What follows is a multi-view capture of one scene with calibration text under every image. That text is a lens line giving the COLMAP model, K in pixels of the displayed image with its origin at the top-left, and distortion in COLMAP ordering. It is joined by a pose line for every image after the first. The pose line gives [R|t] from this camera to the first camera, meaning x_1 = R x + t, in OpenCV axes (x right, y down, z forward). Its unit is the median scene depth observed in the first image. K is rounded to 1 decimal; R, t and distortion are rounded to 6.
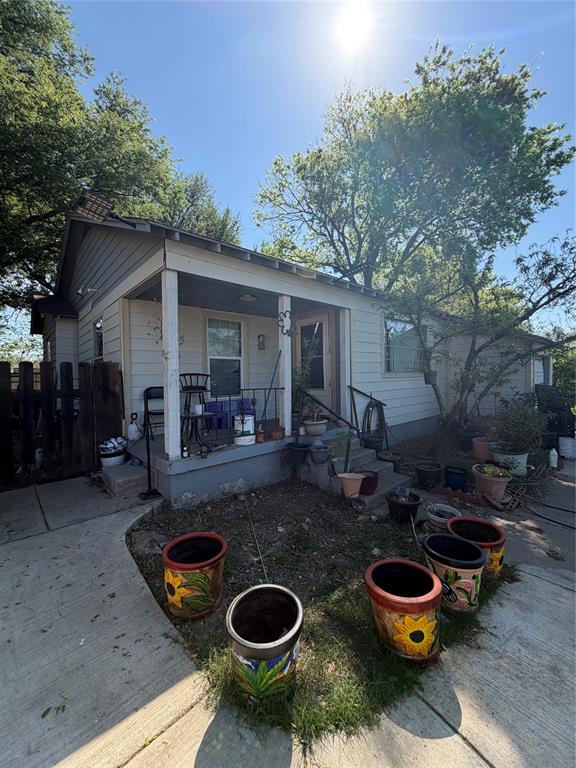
lens RADIAL K [[302.6, 0, 288.0], [0, 302.6, 384.0], [0, 0, 1]] dist [-0.008098, 0.000190]
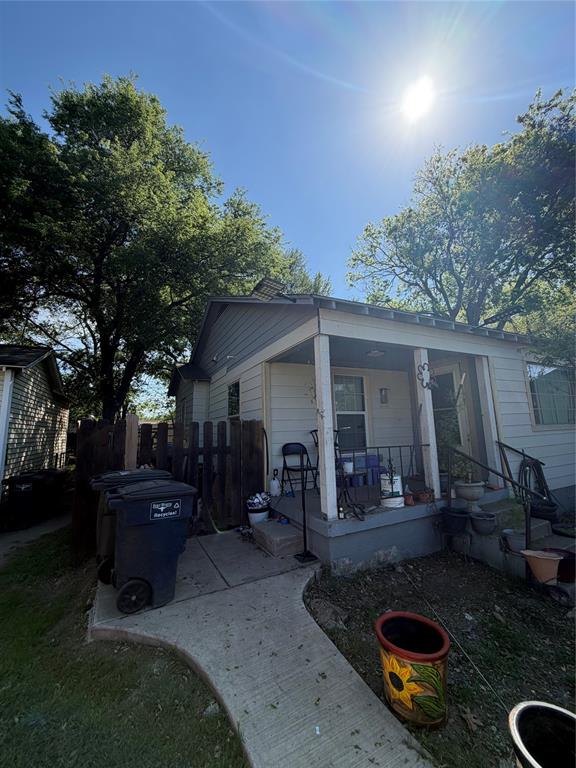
lens RADIAL K [[302.6, 0, 288.0], [0, 302.6, 384.0], [0, 0, 1]] dist [-0.008098, 0.000190]
pose [[0.962342, -0.052323, -0.266760, -0.174361], [0.005918, 0.985101, -0.171873, -0.013384], [0.271779, 0.163822, 0.948314, -0.028371]]
